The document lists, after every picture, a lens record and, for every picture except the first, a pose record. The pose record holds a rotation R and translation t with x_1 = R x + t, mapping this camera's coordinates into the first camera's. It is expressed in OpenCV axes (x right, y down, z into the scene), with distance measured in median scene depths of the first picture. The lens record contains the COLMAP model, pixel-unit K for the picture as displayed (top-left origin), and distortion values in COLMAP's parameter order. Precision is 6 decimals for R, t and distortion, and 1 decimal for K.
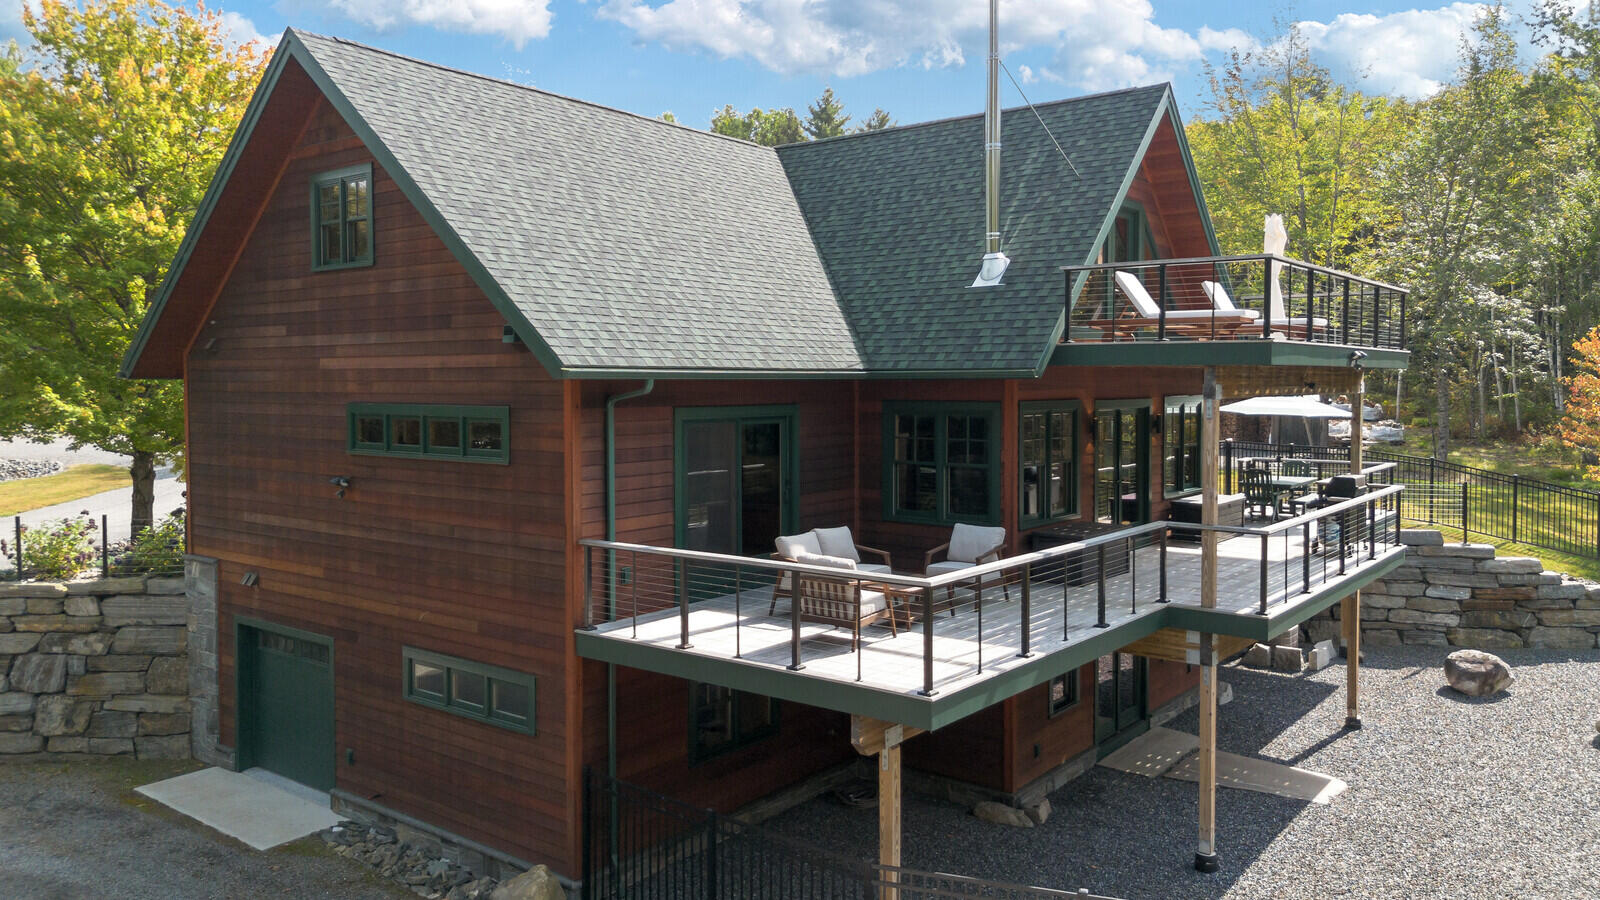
lens RADIAL K [[1155.3, 0, 798.1], [0, 1155.3, 437.3], [0, 0, 1]] dist [0.029480, -0.012952]
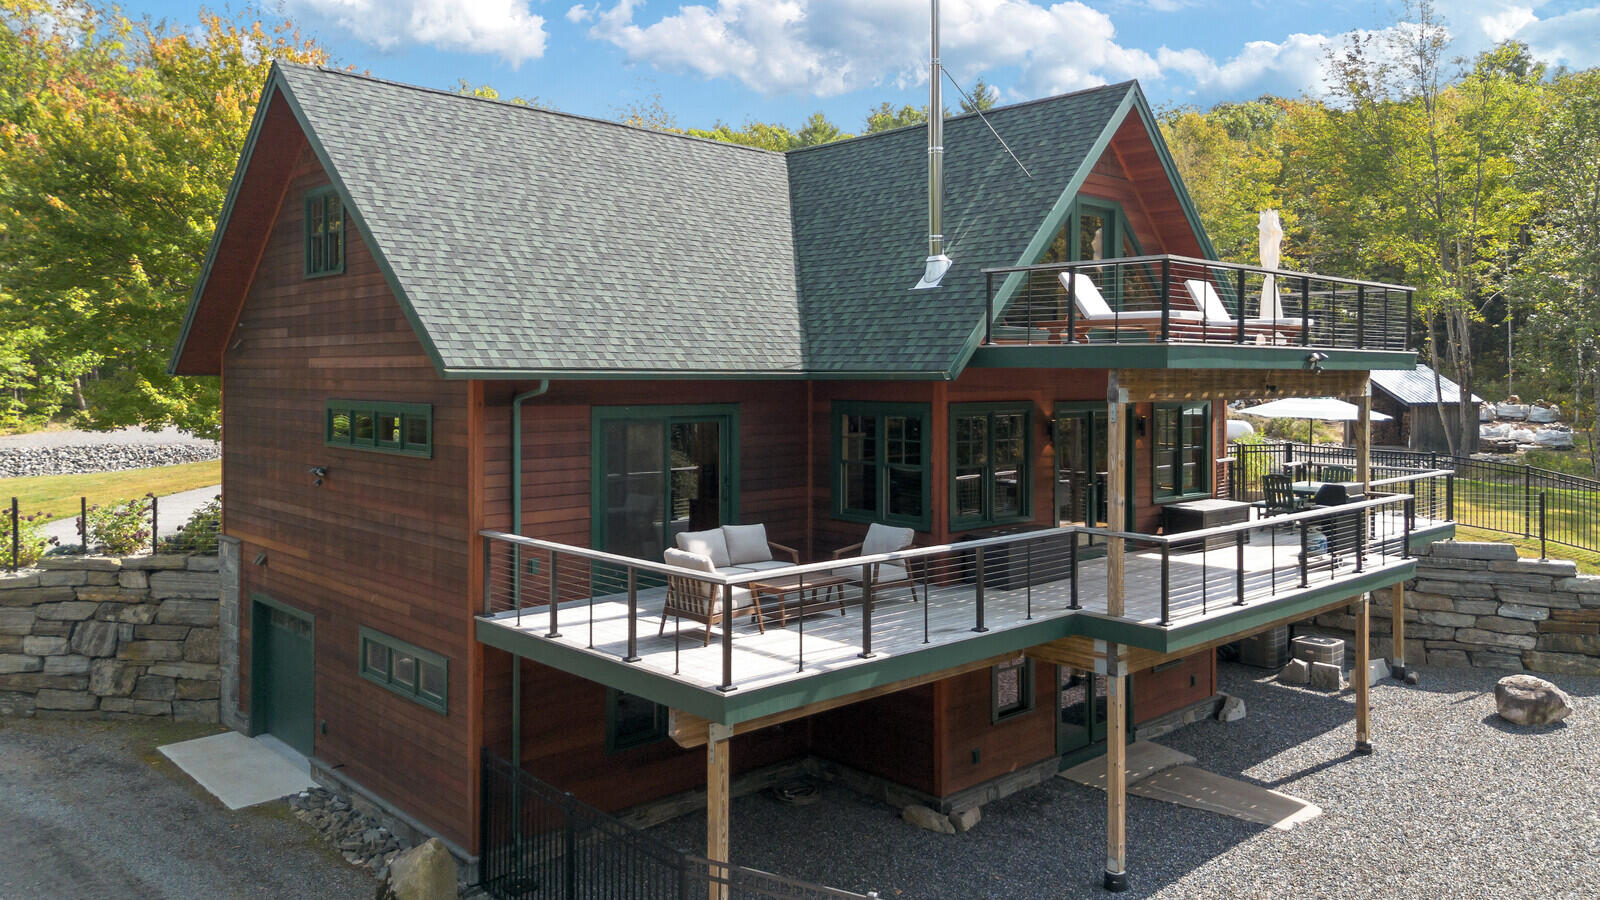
lens RADIAL K [[1155.3, 0, 797.8], [0, 1155.3, 394.7], [0, 0, 1]] dist [0.029480, -0.012952]
pose [[0.988421, 0.007287, -0.151558, 0.205751], [-0.012082, 0.999454, -0.030740, -0.005416], [0.151252, 0.032215, 0.987970, -0.008072]]
